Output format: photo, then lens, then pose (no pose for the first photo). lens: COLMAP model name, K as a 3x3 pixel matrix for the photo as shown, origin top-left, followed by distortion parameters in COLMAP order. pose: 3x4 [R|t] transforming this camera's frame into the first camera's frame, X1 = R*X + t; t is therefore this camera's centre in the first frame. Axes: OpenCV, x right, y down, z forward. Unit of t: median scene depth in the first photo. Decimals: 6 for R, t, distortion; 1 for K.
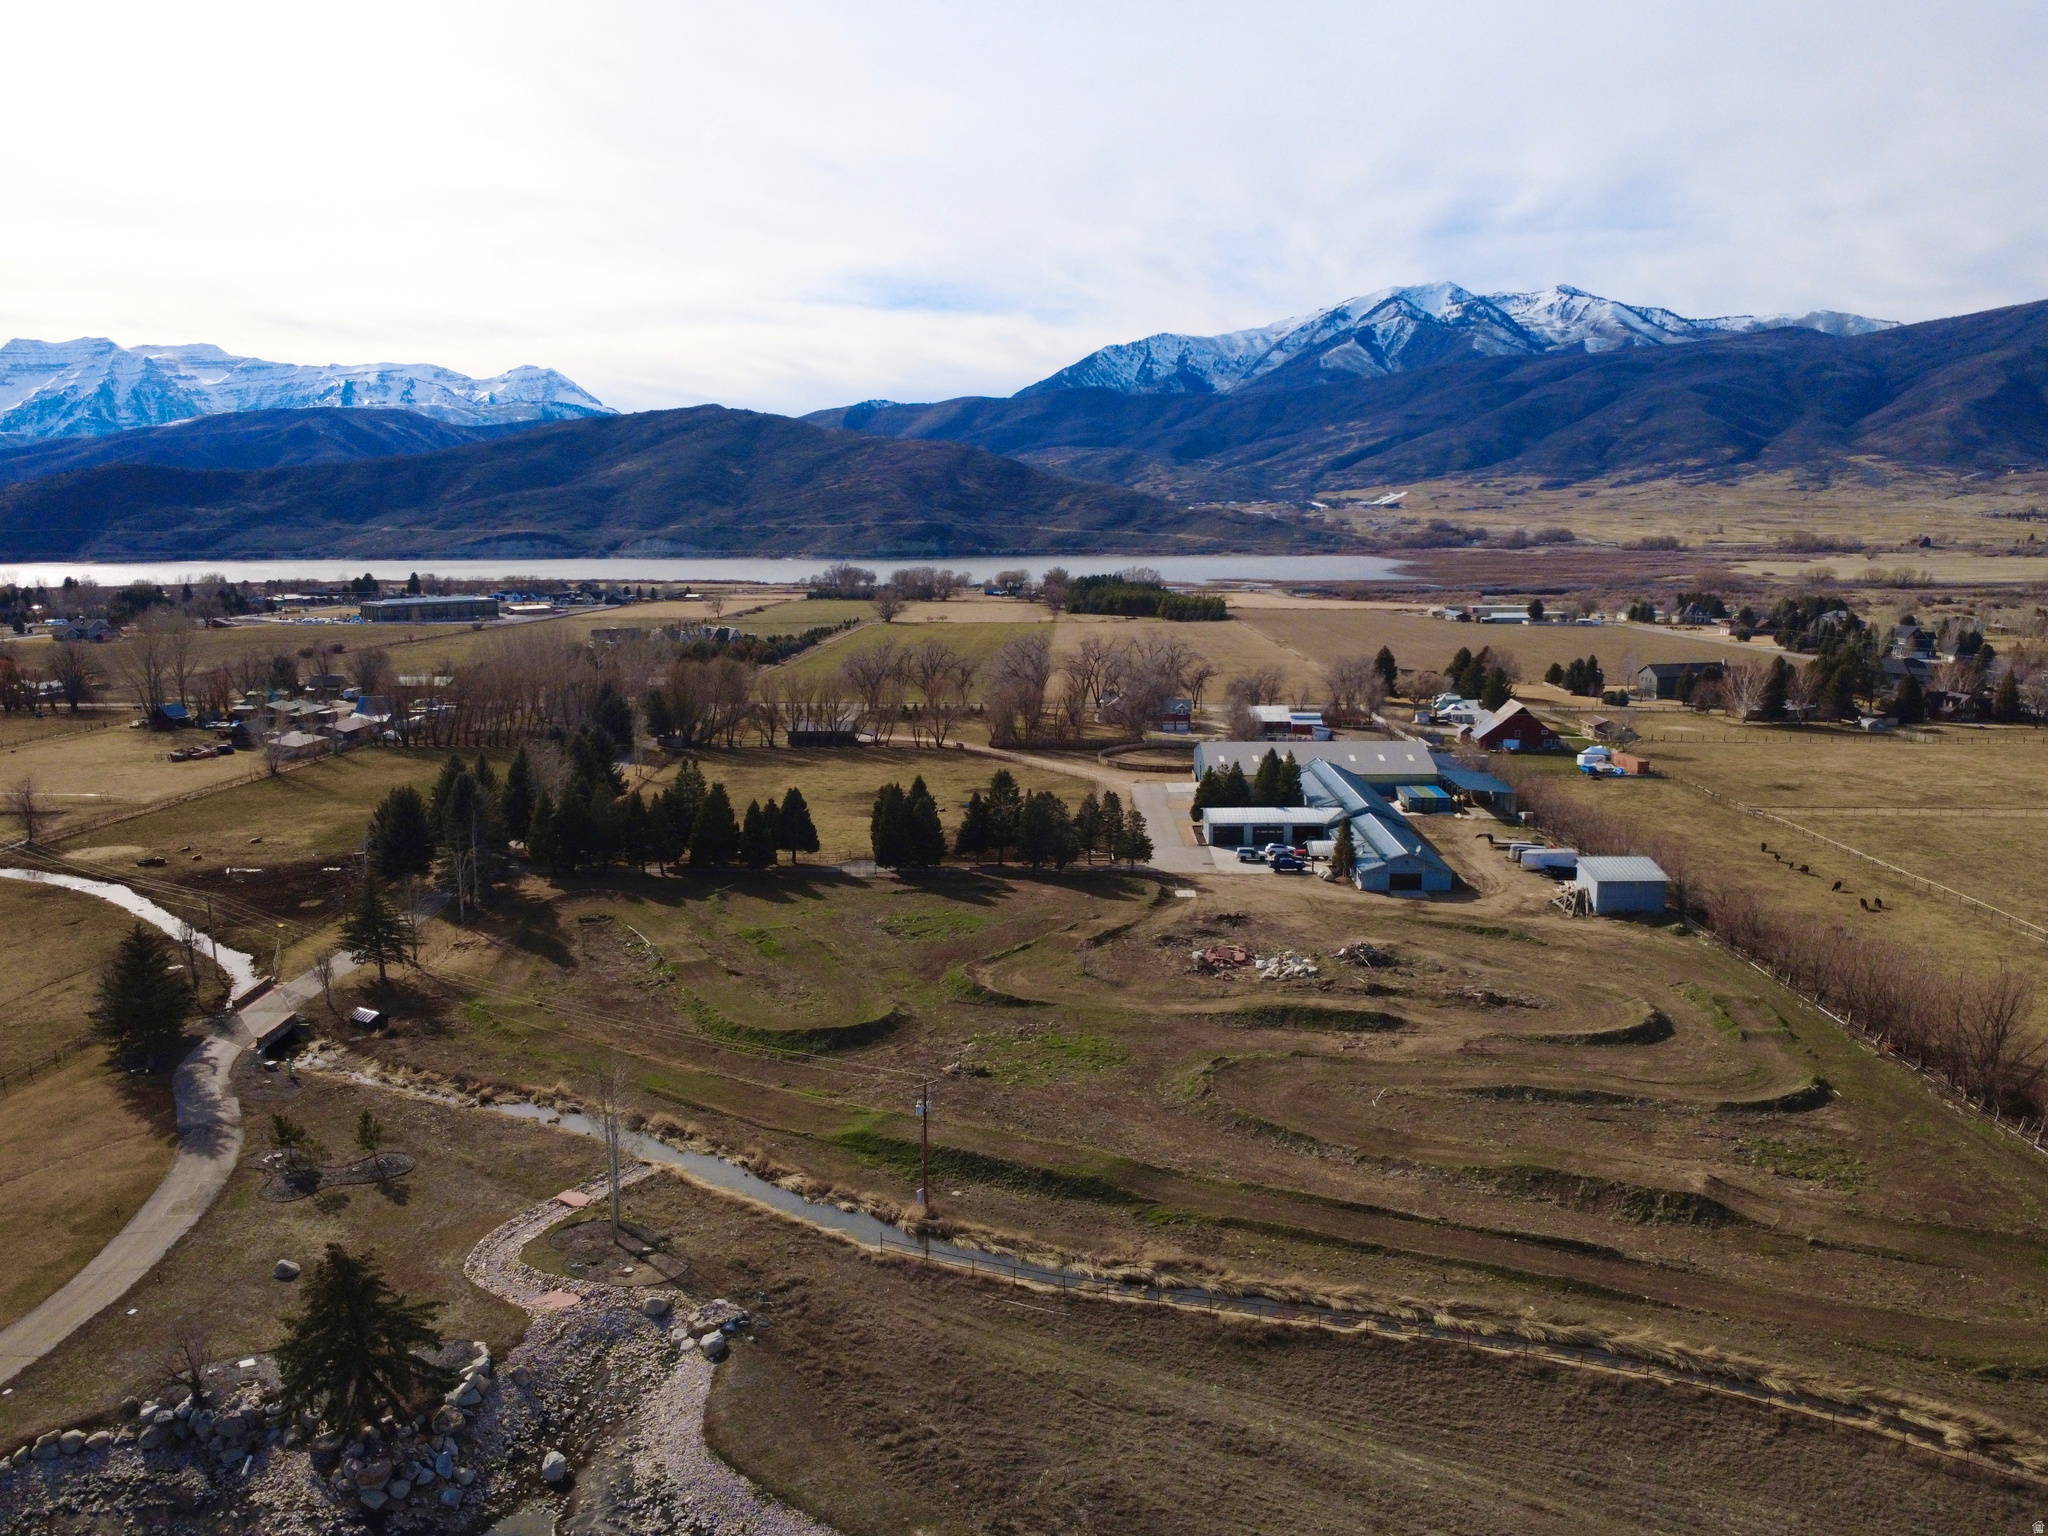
lens RADIAL K [[1506.7, 0, 1024.0], [0, 1506.7, 768.0], [0, 0, 1]] dist [-0.011935, 0.019430]
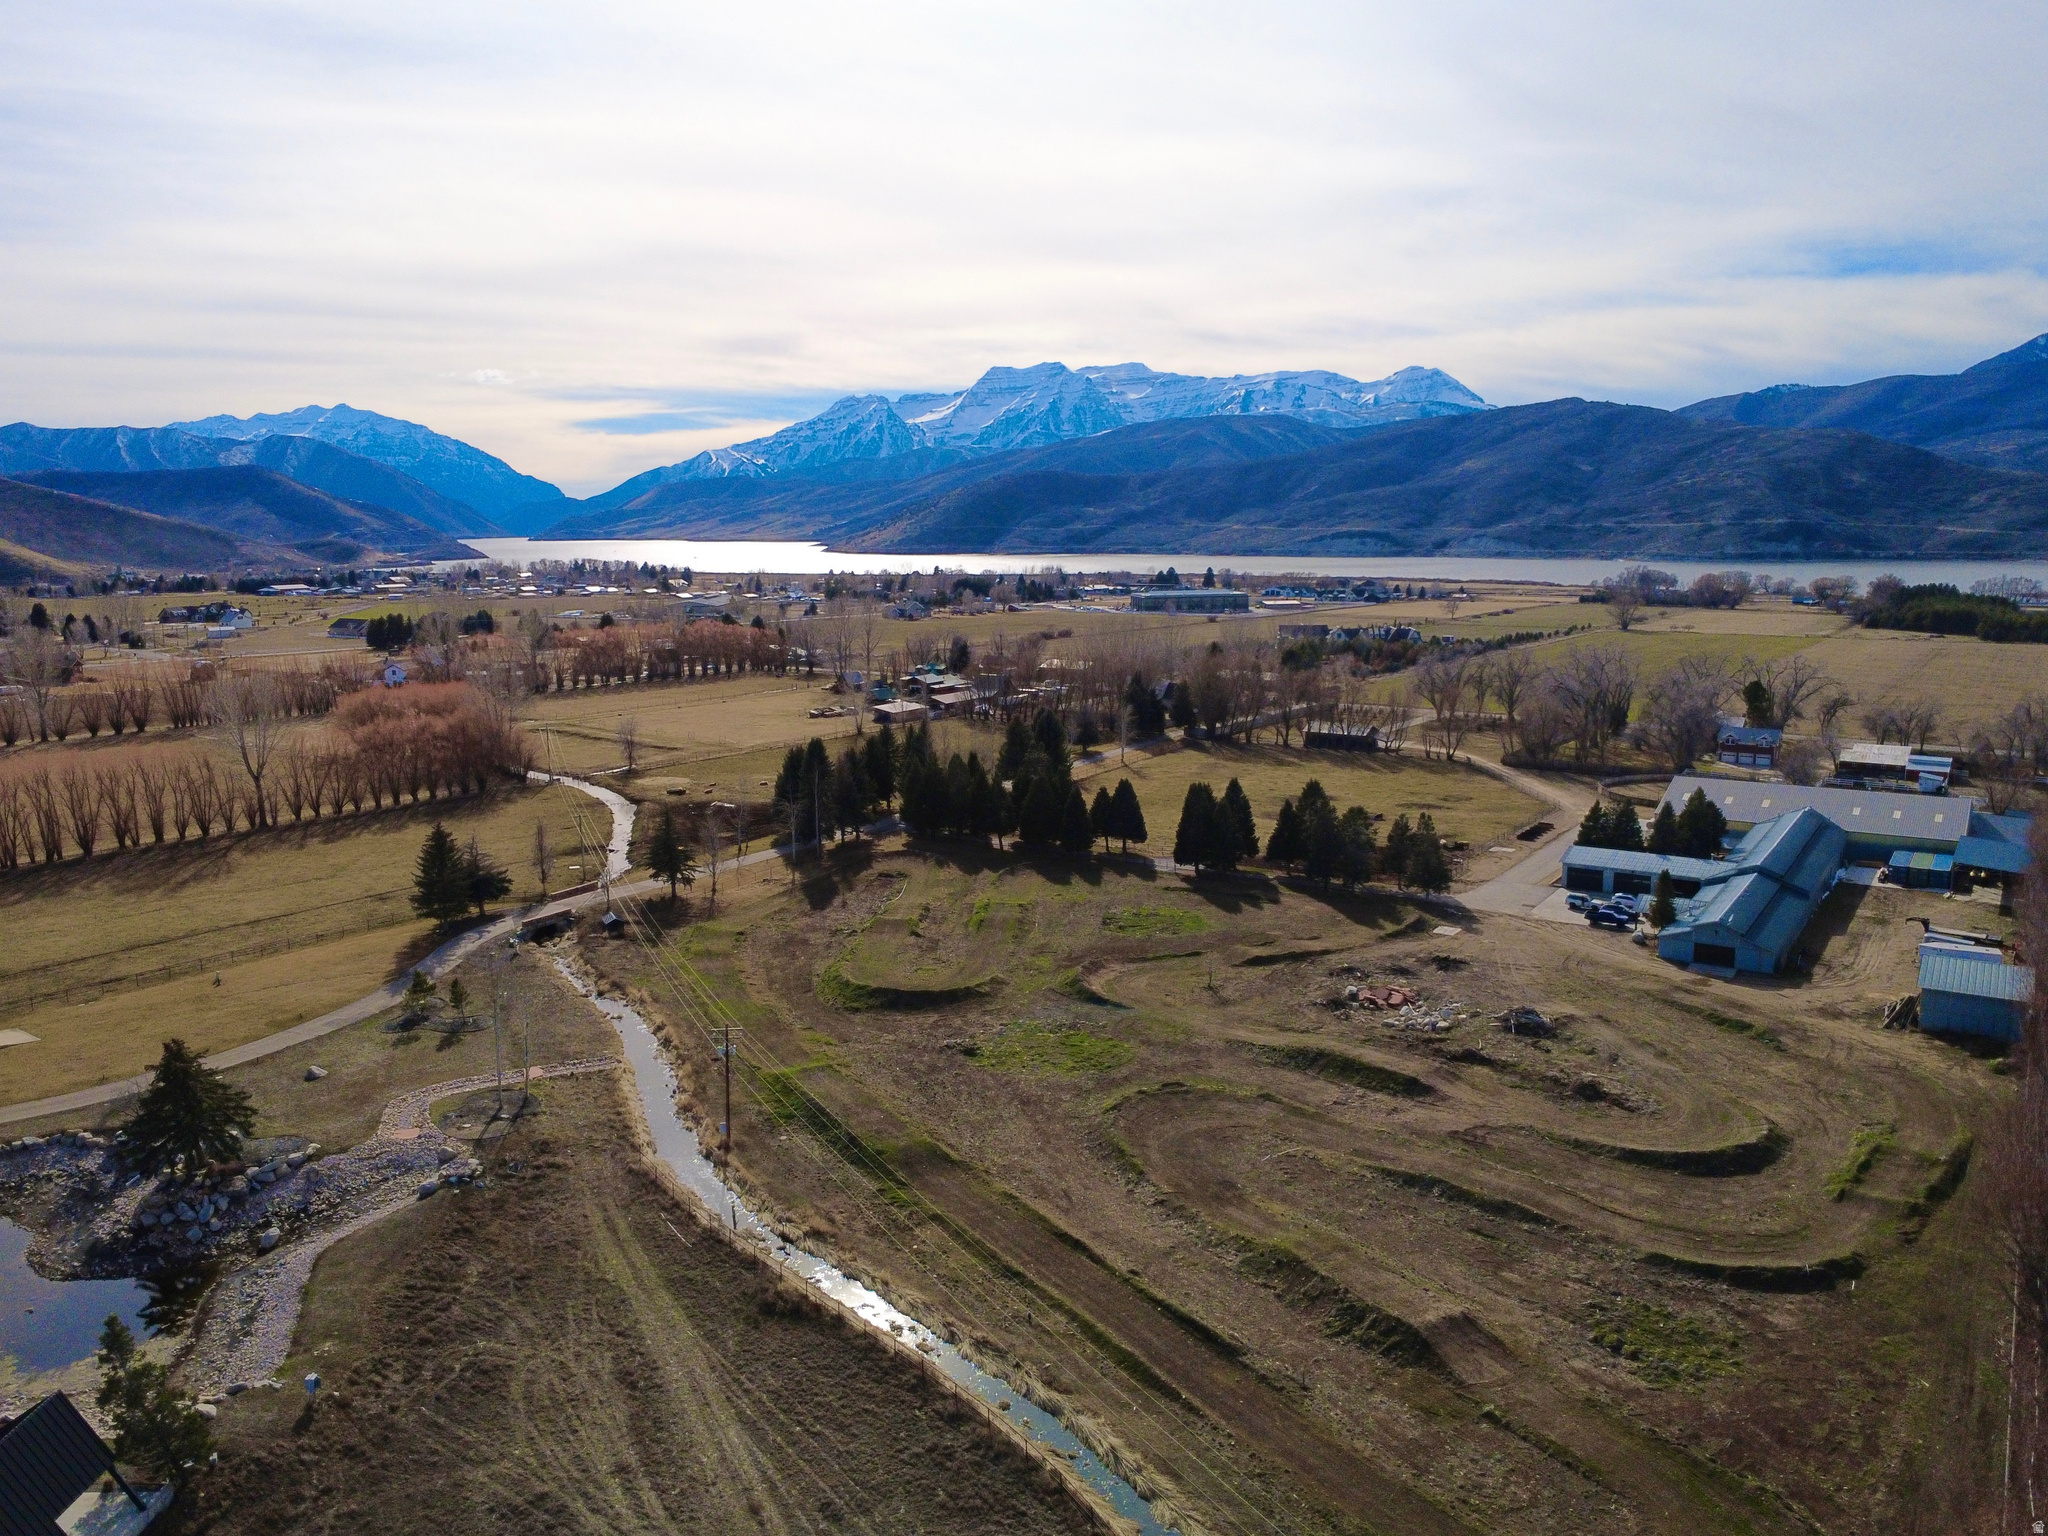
lens RADIAL K [[1506.7, 0, 1024.0], [0, 1506.7, 768.0], [0, 0, 1]] dist [-0.011935, 0.019430]
pose [[0.843093, 0.087238, -0.530645, 0.653615], [-0.086528, 0.995904, 0.026251, -0.029841], [0.530761, 0.023784, 0.847188, 0.153898]]
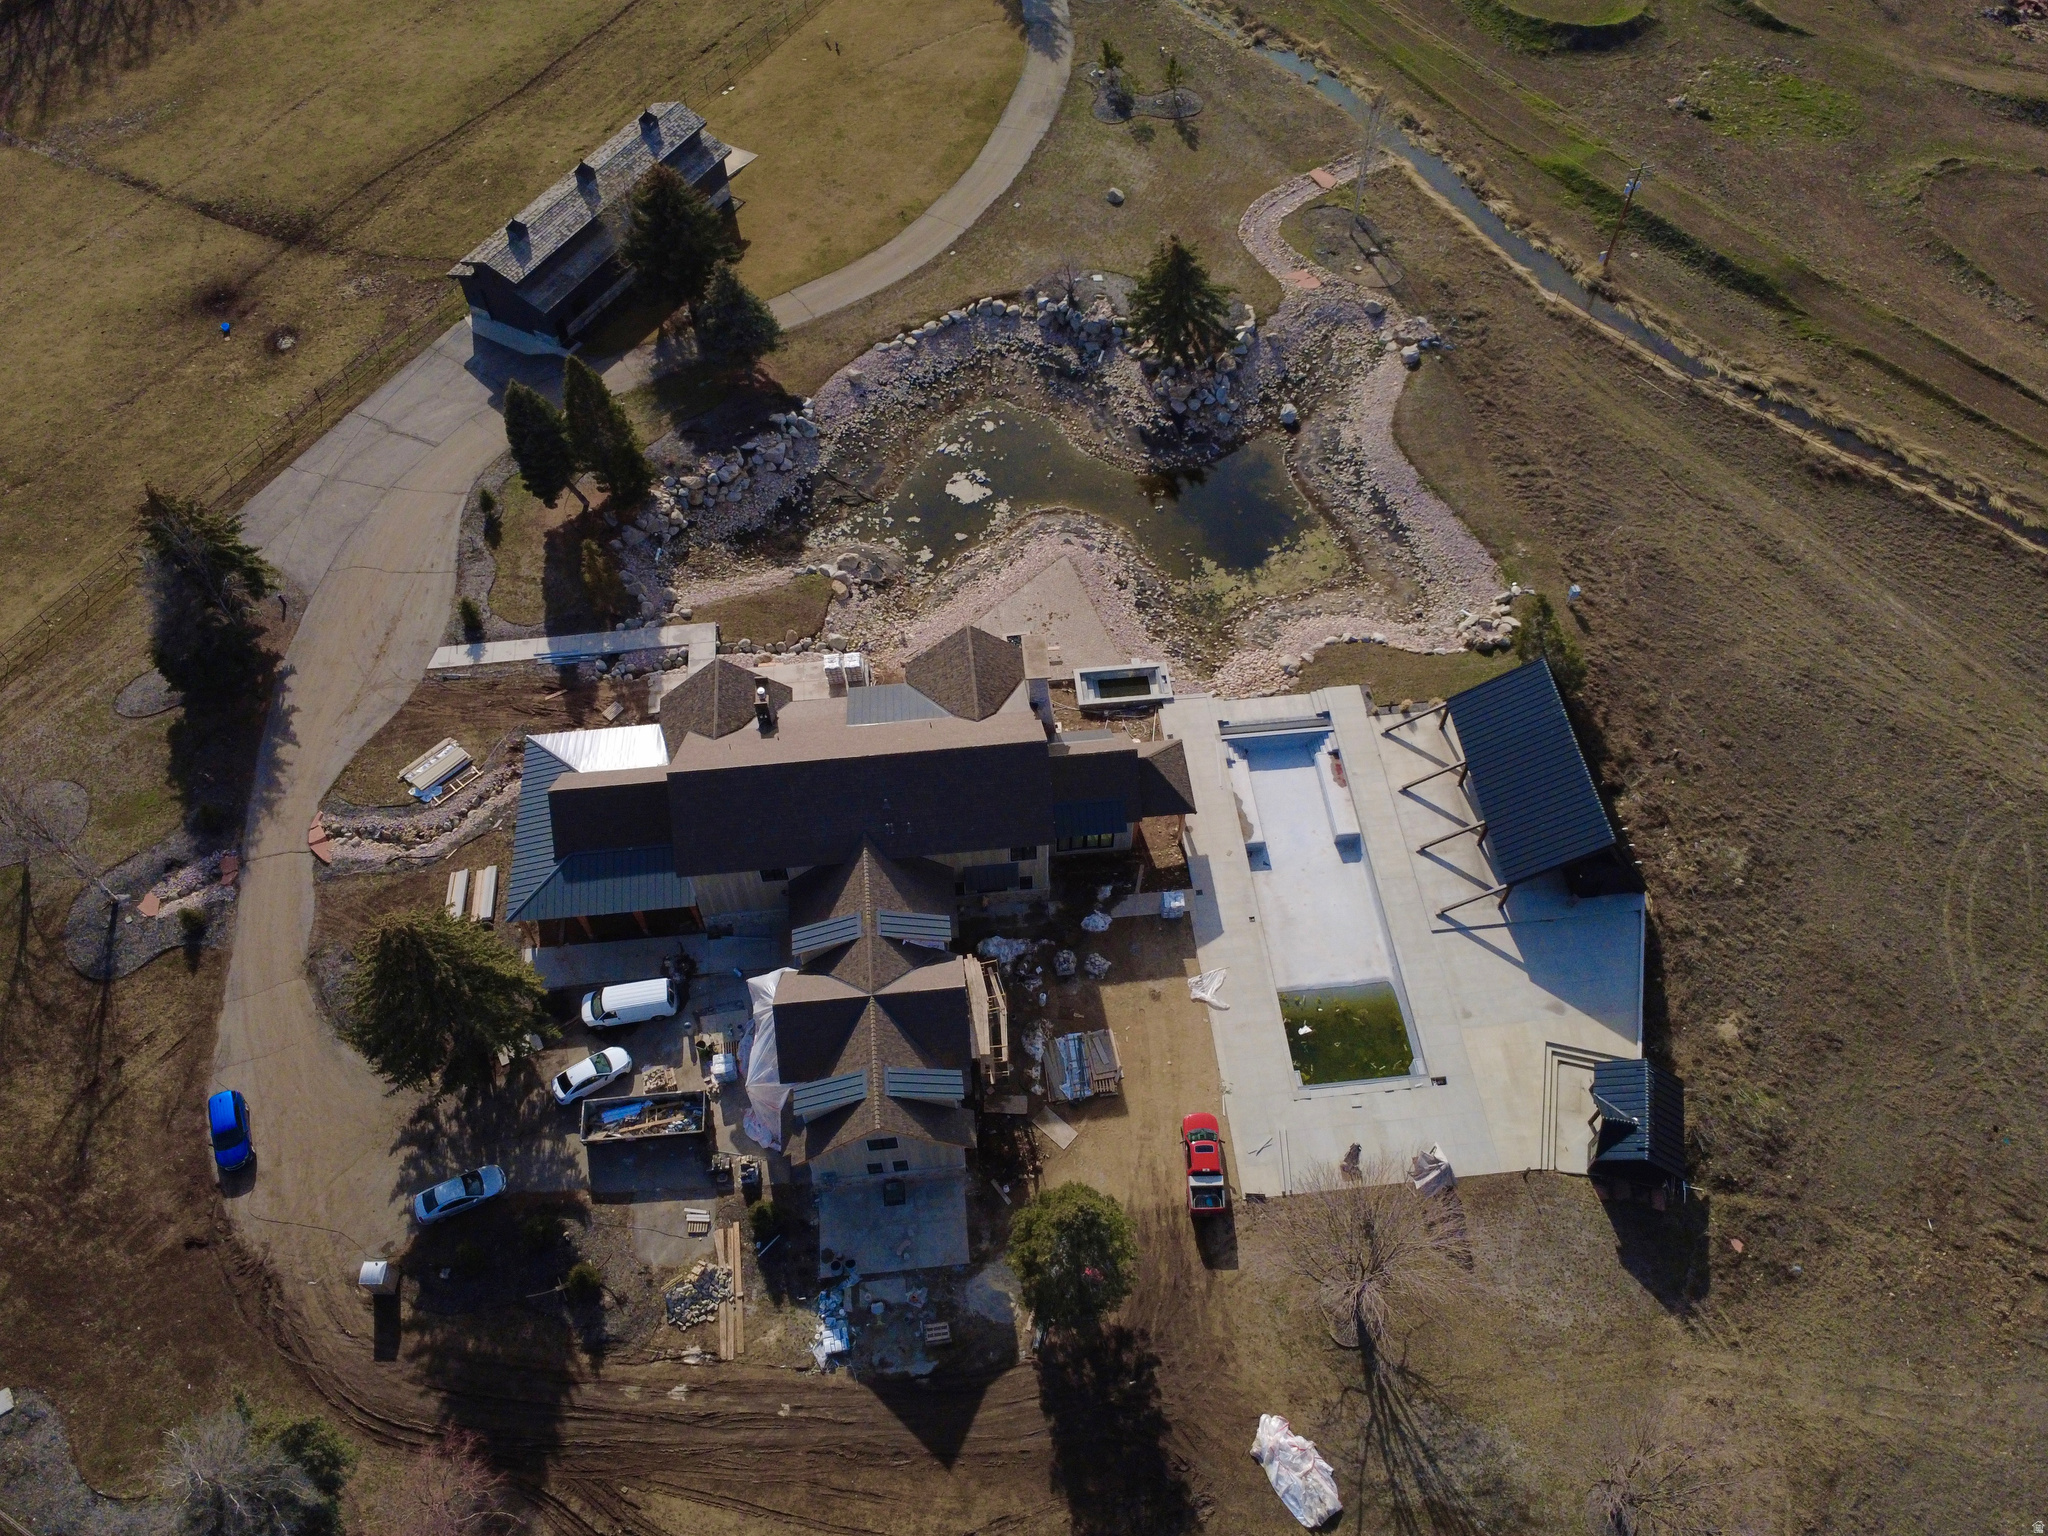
lens RADIAL K [[1506.7, 0, 1024.0], [0, 1506.7, 768.0], [0, 0, 1]] dist [-0.011935, 0.019430]
pose [[0.901037, 0.357159, -0.246109, -0.041884], [-0.079317, 0.693518, 0.716059, -0.234726], [0.426428, -0.625675, 0.653215, -0.206971]]
